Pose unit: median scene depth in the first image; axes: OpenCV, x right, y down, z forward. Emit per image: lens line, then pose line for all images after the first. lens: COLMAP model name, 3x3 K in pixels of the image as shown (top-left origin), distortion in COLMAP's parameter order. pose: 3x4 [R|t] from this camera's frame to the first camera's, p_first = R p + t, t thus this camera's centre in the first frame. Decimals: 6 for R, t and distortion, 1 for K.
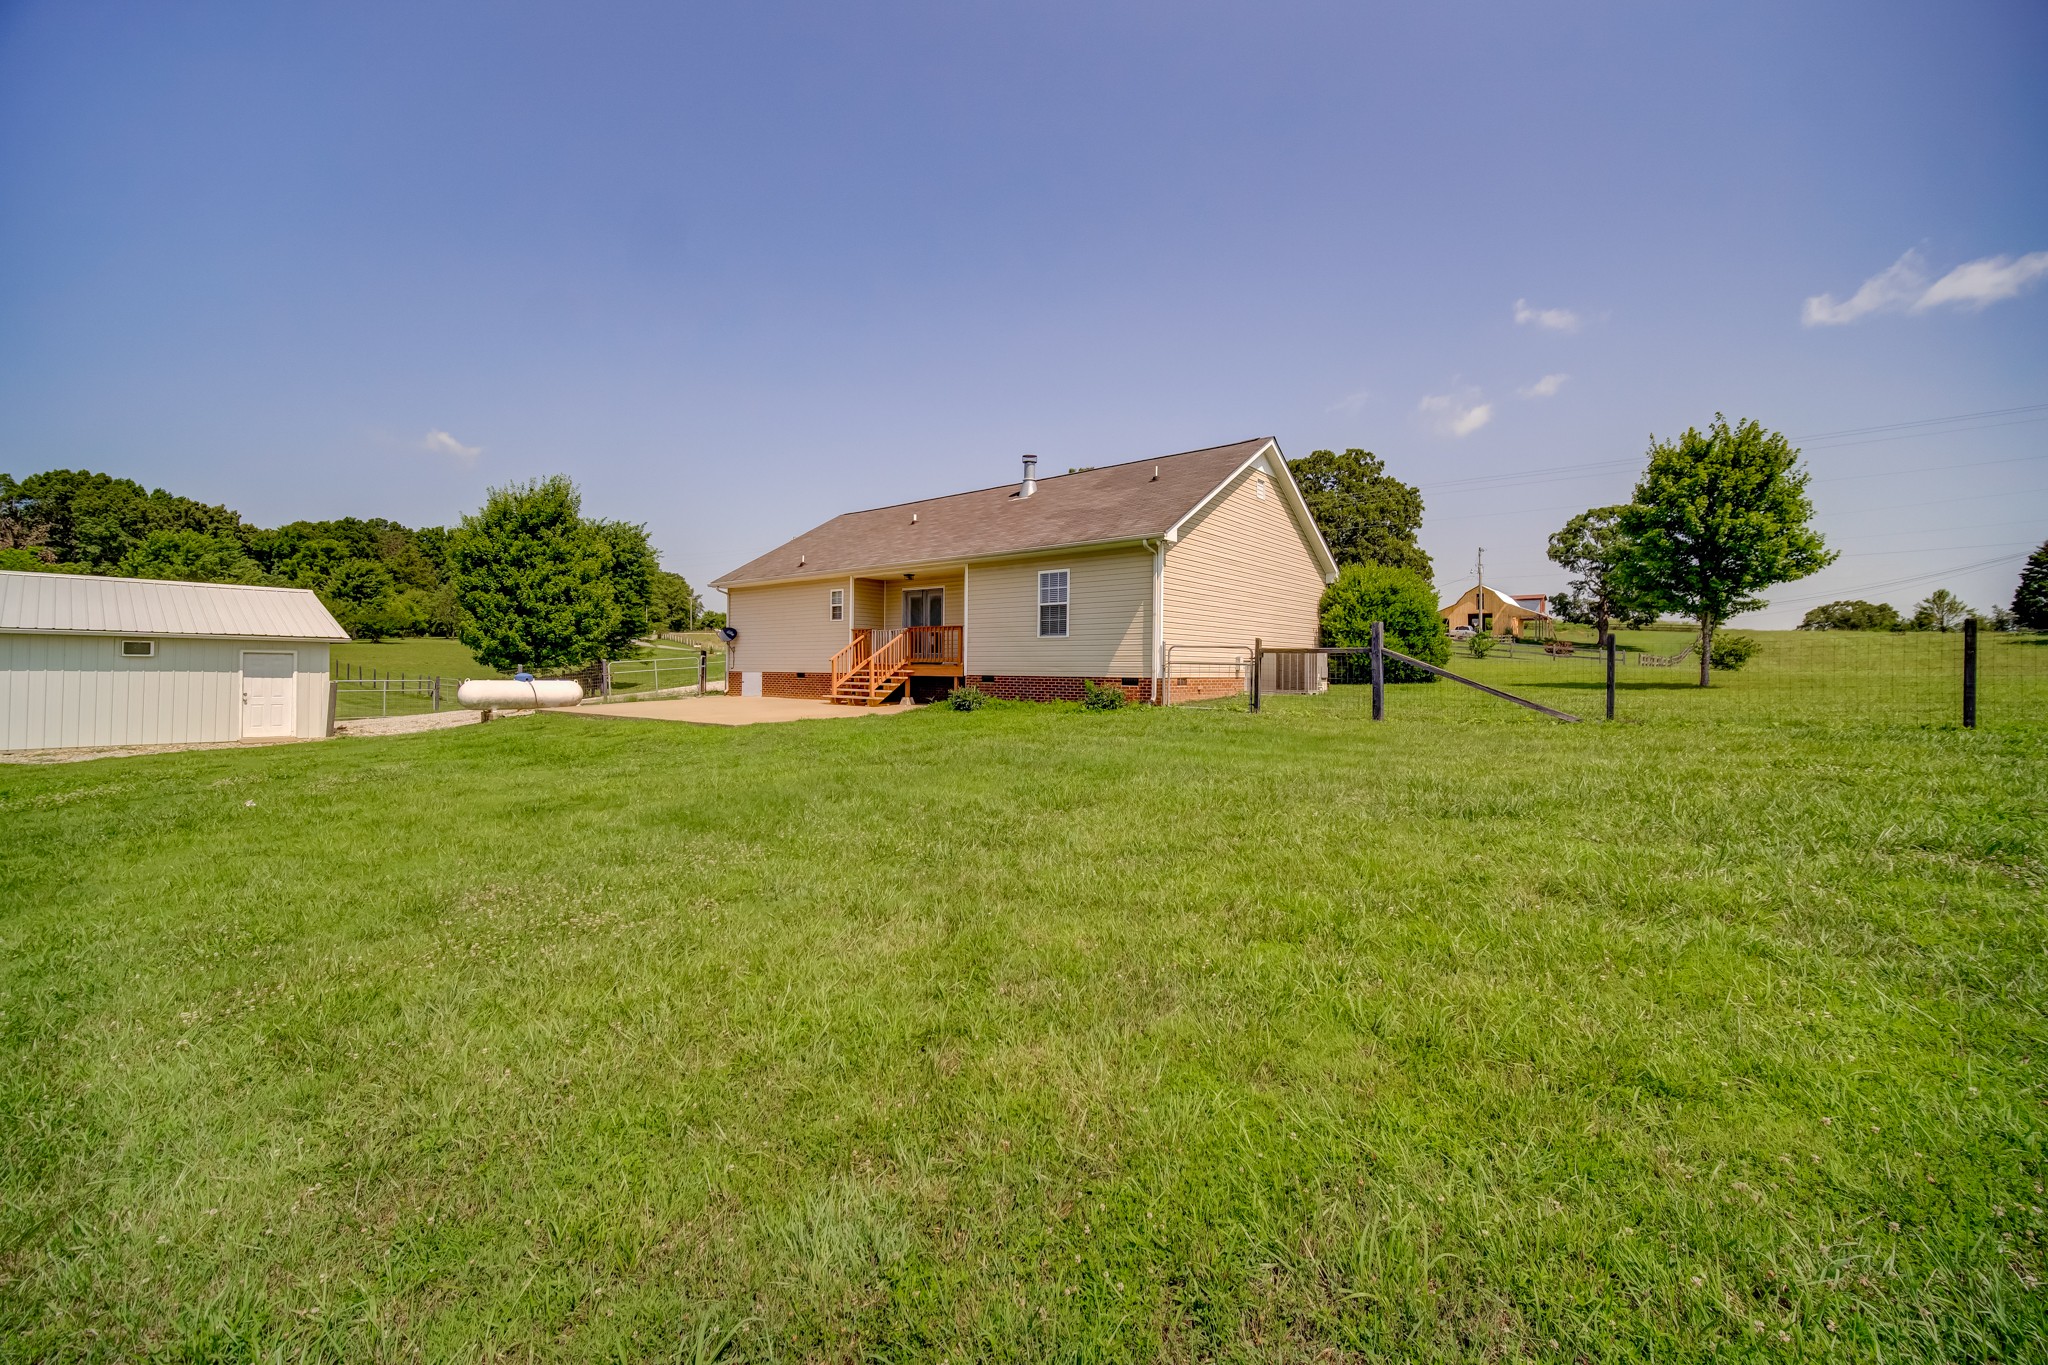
lens RADIAL K [[756.4, 0, 1024.0], [0, 756.4, 682.5], [0, 0, 1]] dist [-0.000315, -0.000008]
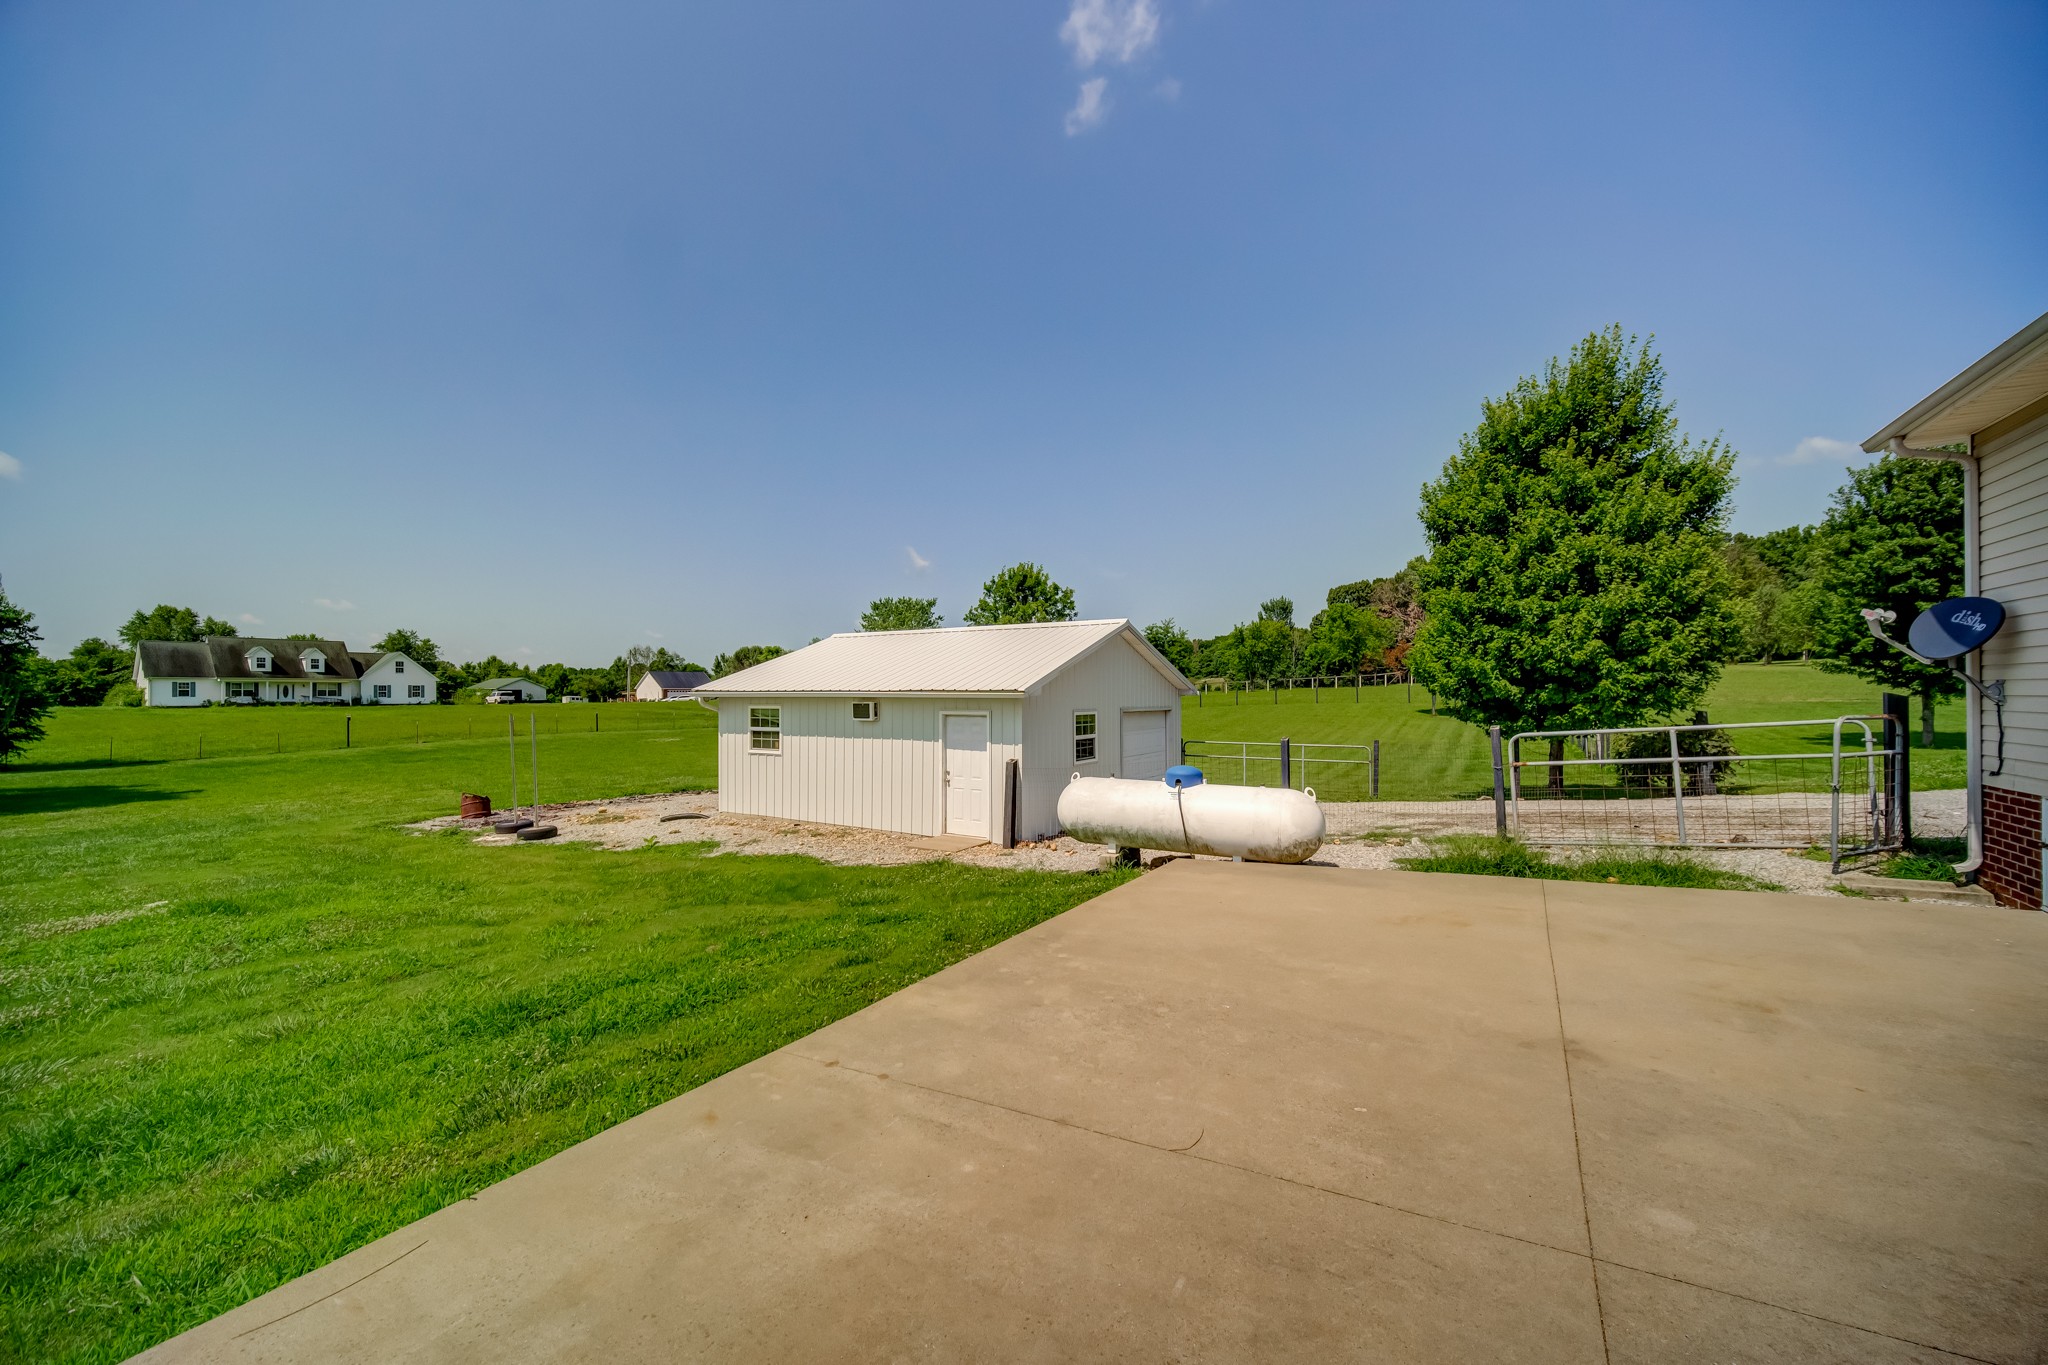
lens RADIAL K [[819.0, 0, 1020.2], [0, 819.0, 676.0], [0, 0, 1]] dist [-0.001154, -0.000074]
pose [[0.143148, -0.028177, -0.989300, -0.181478], [-0.014892, 0.999420, -0.030620, -0.037414], [0.989589, 0.019116, 0.142646, 0.676358]]
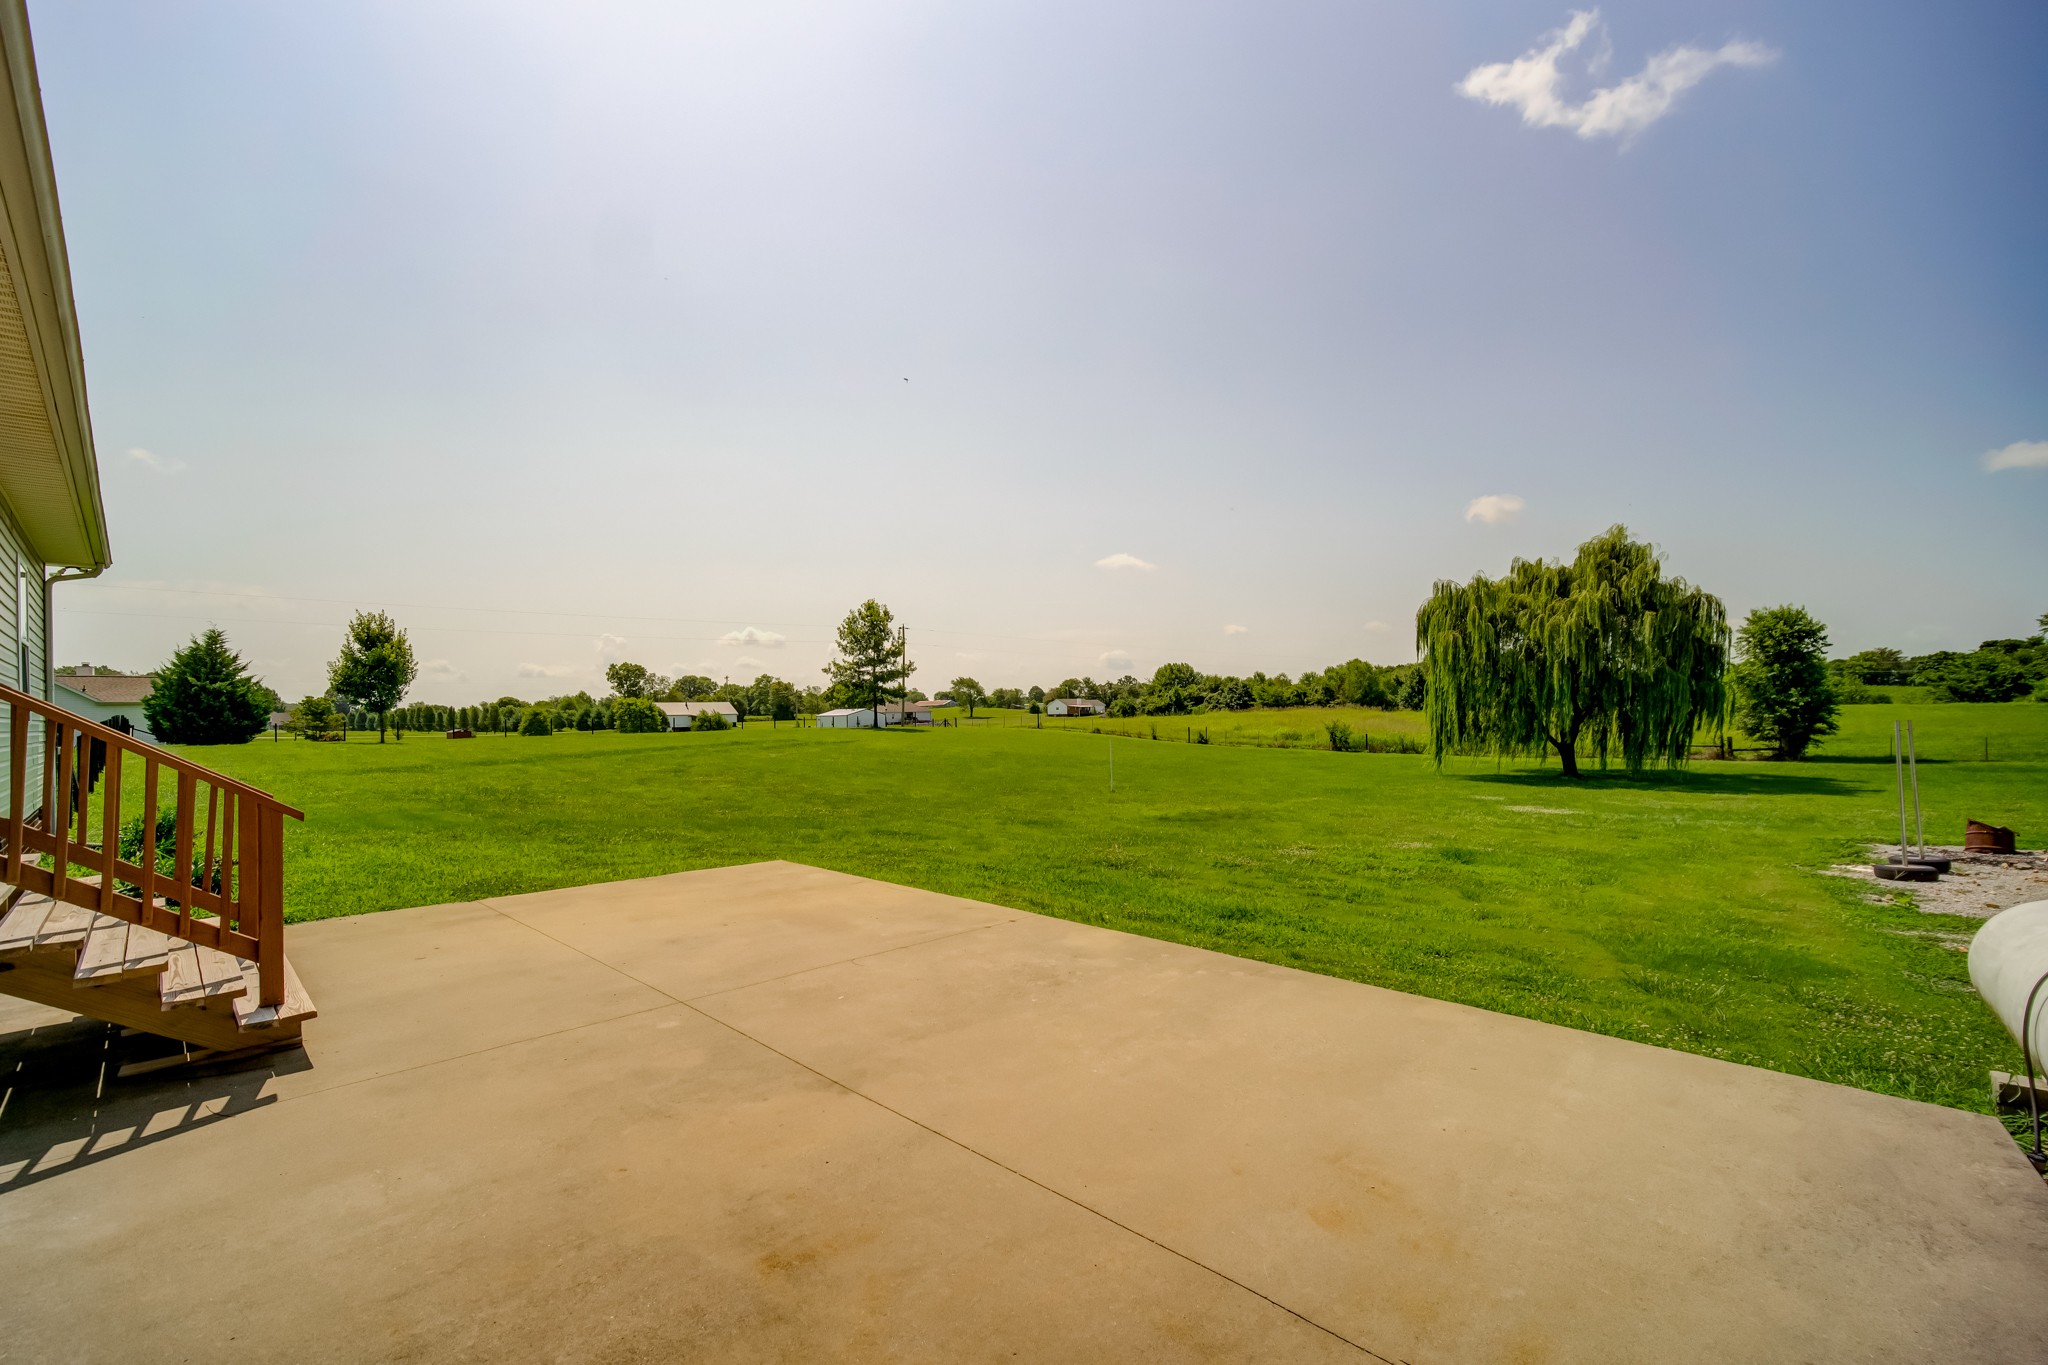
lens RADIAL K [[819.0, 0, 1020.2], [0, 819.0, 676.0], [0, 0, 1]] dist [-0.001154, -0.000074]
pose [[-0.997733, 0.019214, 0.064489, -0.579354], [0.017522, 0.999490, -0.026711, -0.057380], [-0.064970, -0.025520, -0.997561, 1.276805]]
